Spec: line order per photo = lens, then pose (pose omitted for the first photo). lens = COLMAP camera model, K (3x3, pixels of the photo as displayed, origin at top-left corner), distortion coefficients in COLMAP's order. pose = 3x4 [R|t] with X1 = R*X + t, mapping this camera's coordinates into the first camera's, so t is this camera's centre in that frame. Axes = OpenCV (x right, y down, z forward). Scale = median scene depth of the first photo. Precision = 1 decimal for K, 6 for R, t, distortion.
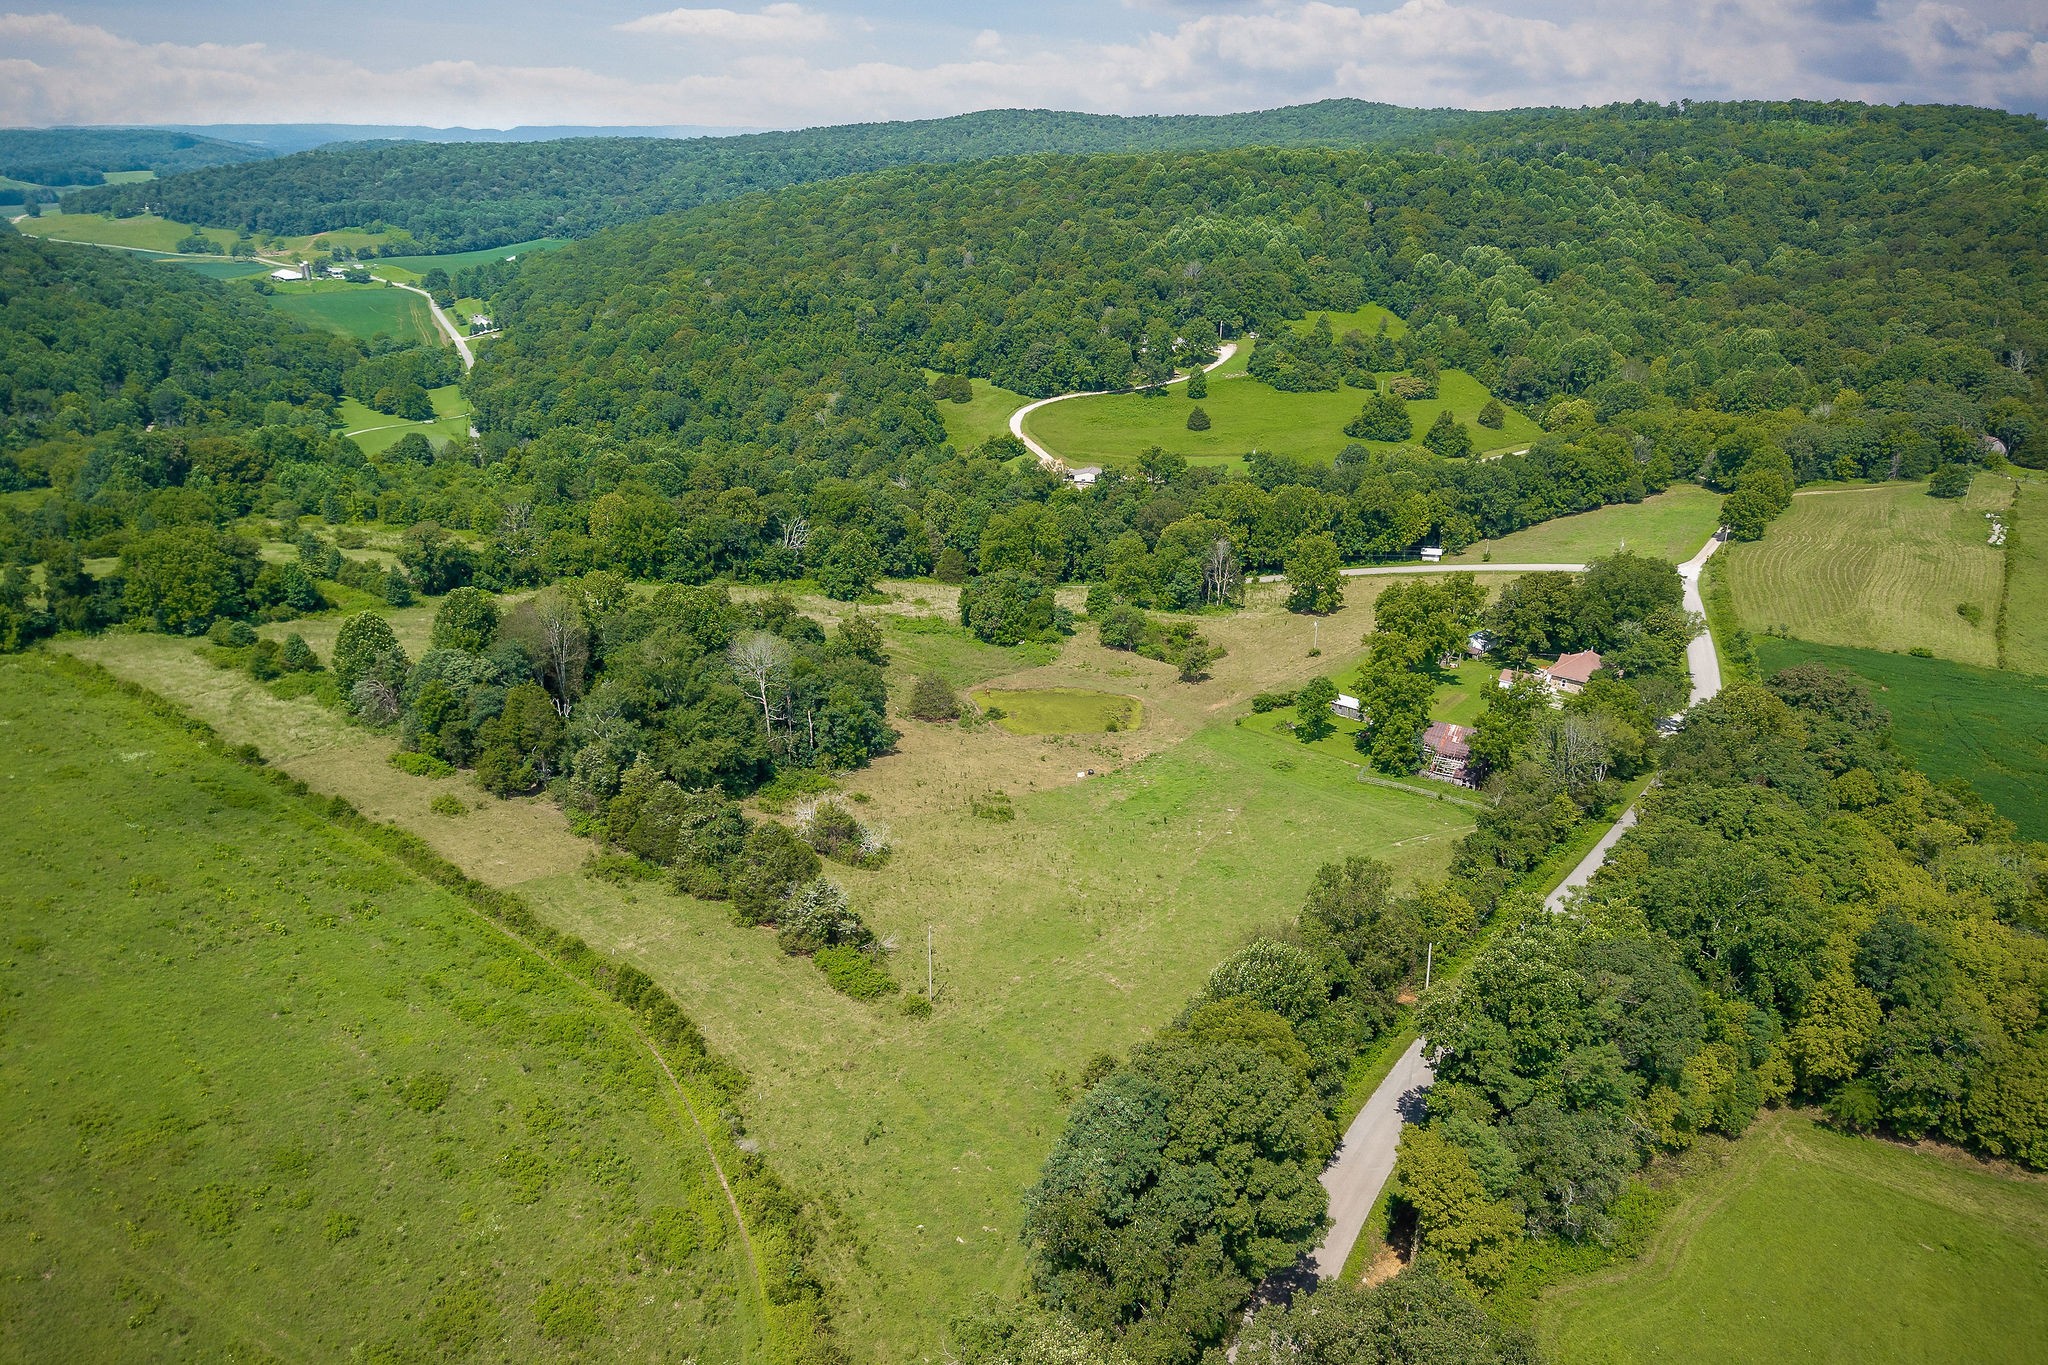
lens RADIAL K [[1367.9, 0, 1022.4], [0, 1367.9, 712.3], [0, 0, 1]] dist [0.040431, -0.038319]
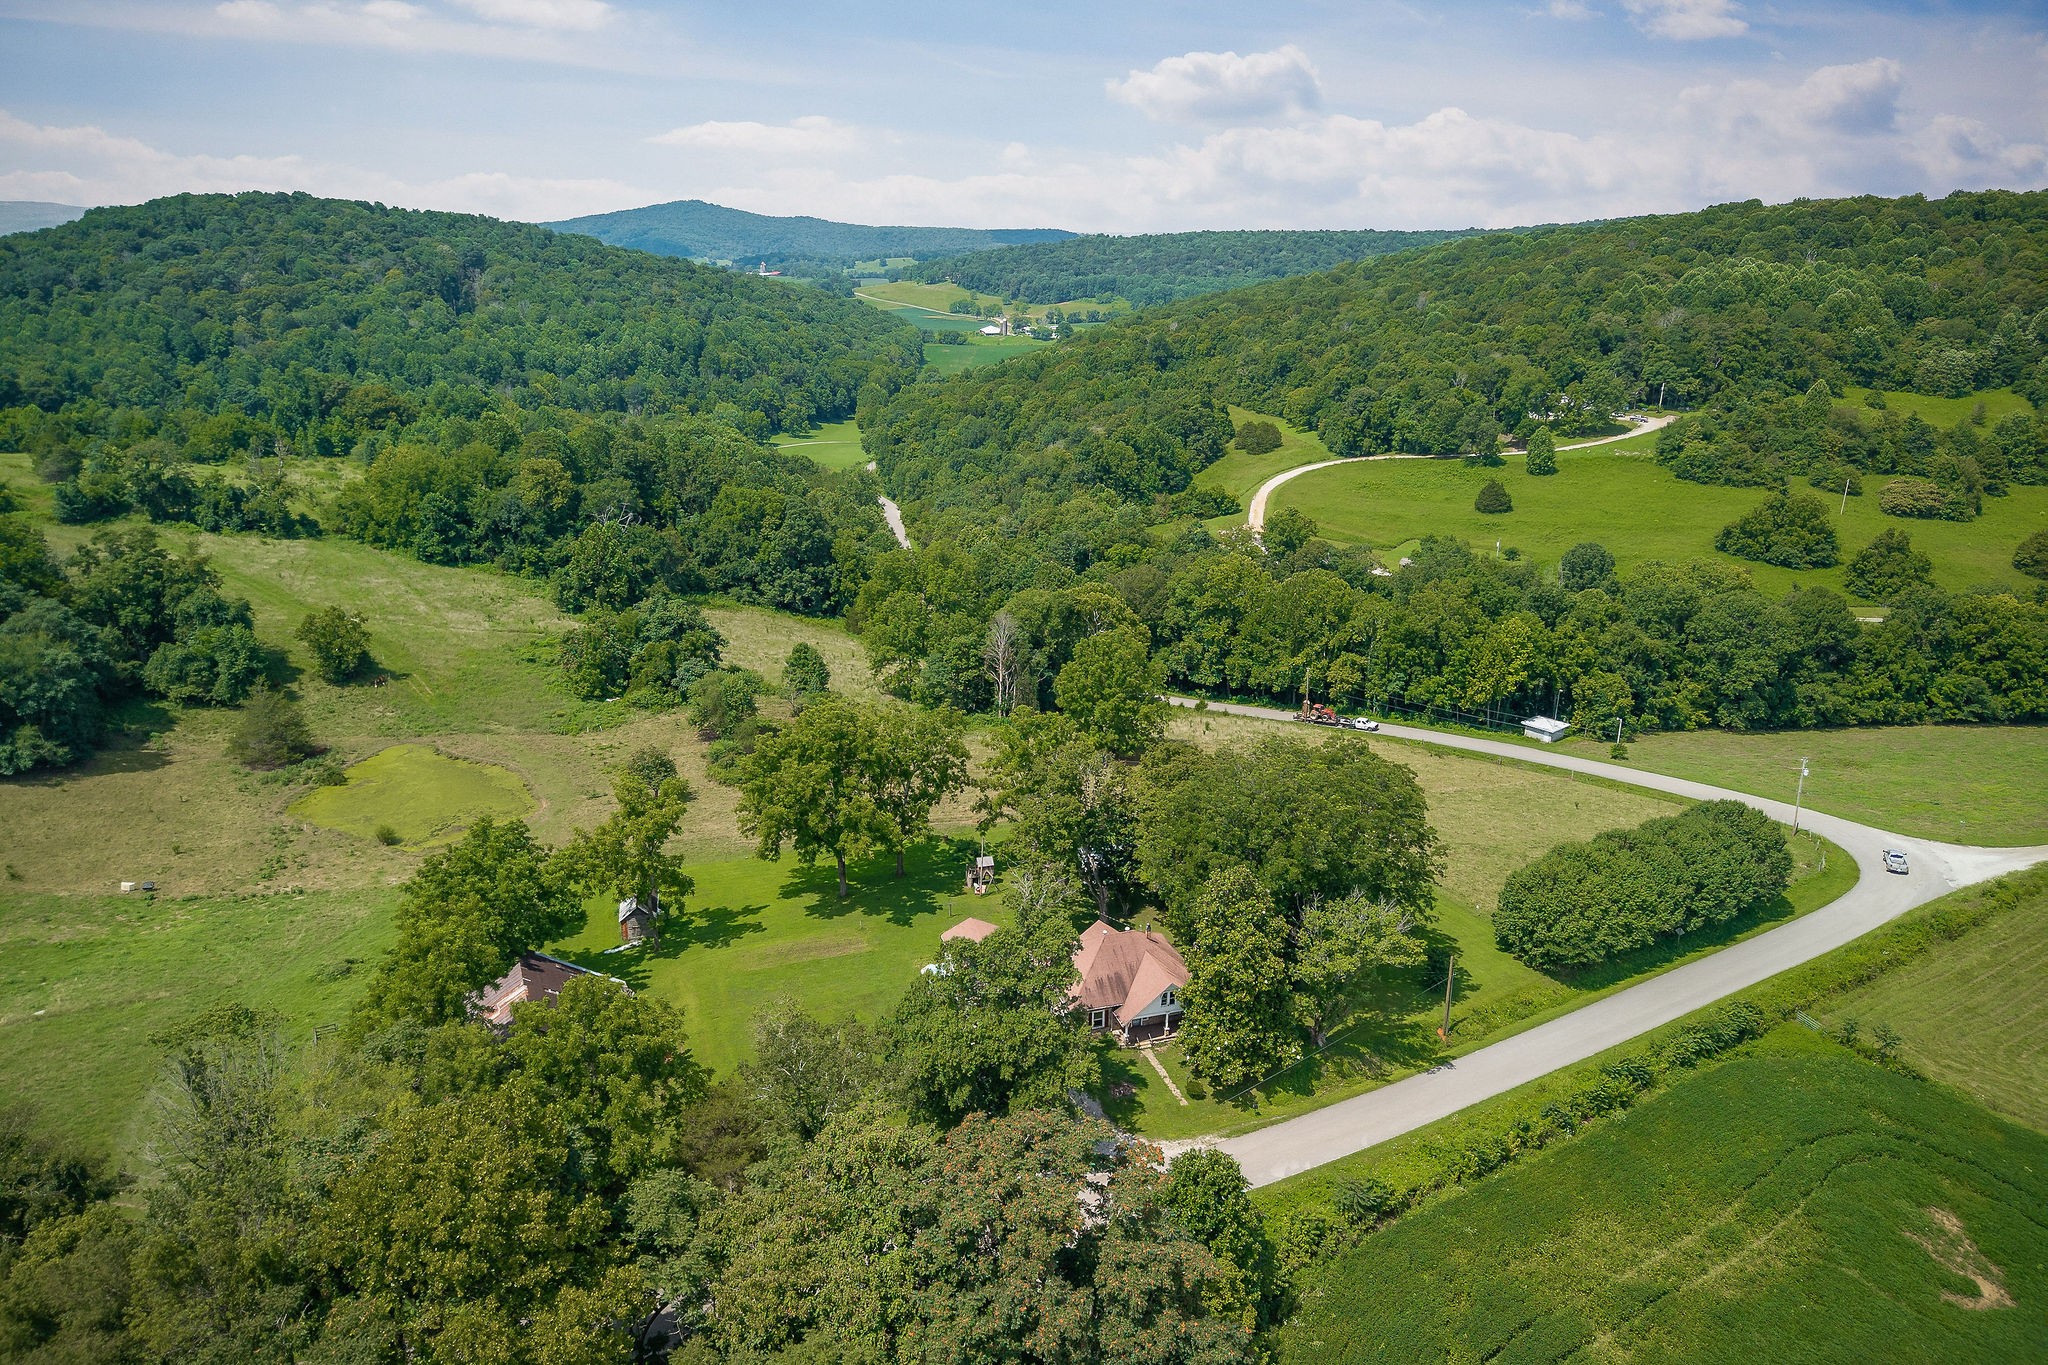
lens RADIAL K [[1367.9, 0, 1017.5], [0, 1367.9, 623.0], [0, 0, 1]] dist [0.040431, -0.038319]
pose [[0.830248, 0.162582, -0.533155, 0.241935], [-0.230450, 0.971059, -0.062748, -0.042257], [0.507524, 0.174962, 0.843687, 0.239084]]
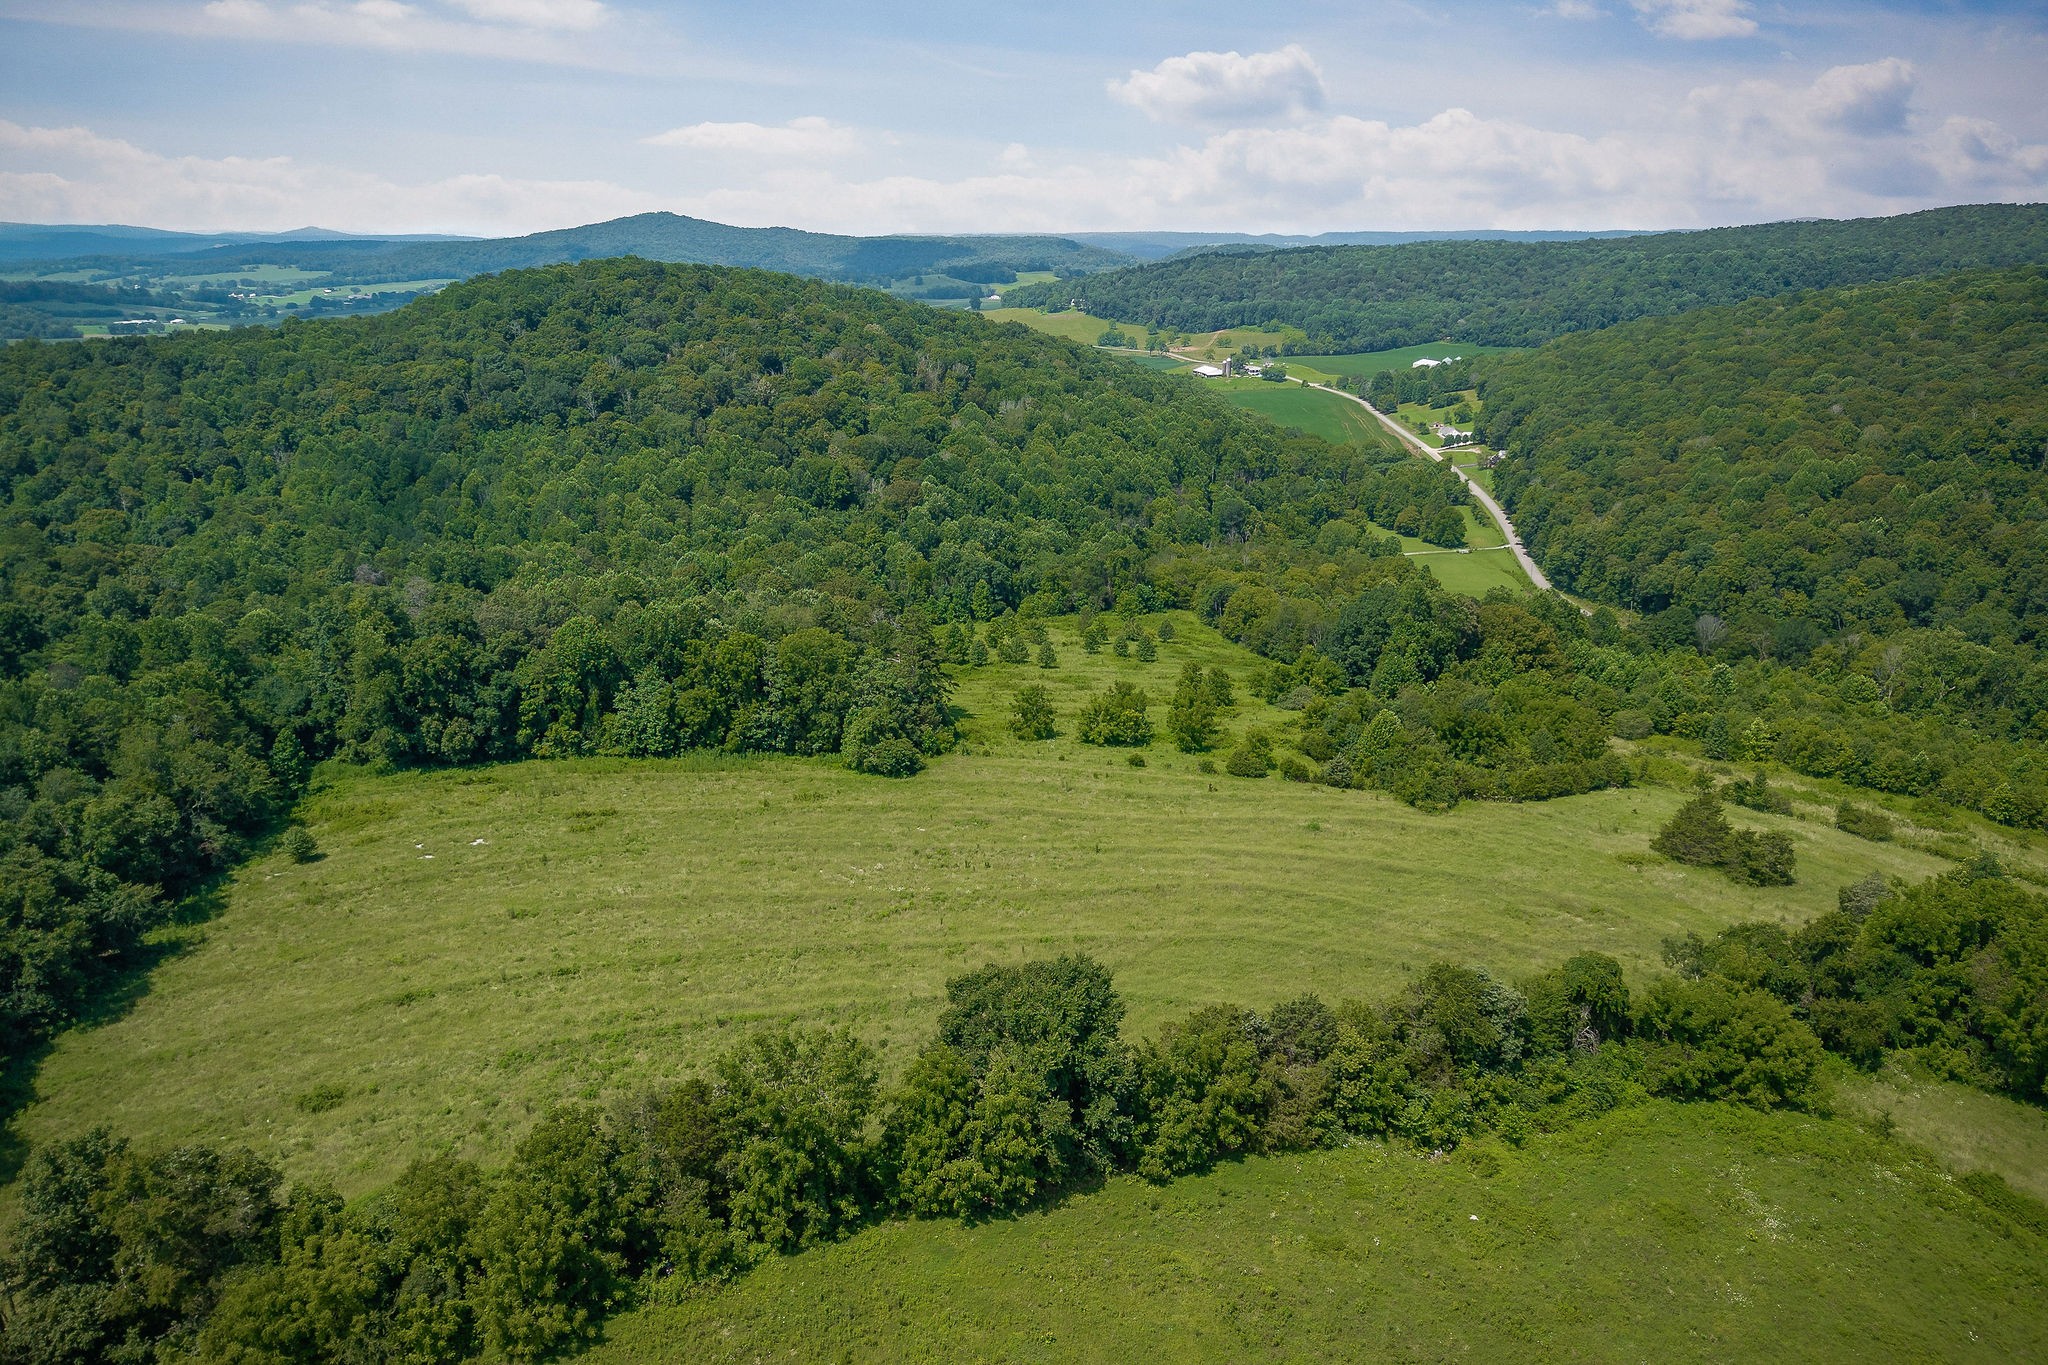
lens RADIAL K [[1367.9, 0, 1043.2], [0, 1367.9, 699.2], [0, 0, 1]] dist [0.040431, -0.038319]
pose [[0.877736, 0.152878, -0.454101, -0.292788], [-0.186473, 0.982007, -0.029832, -0.050522], [0.441370, 0.110863, 0.890450, 0.140261]]
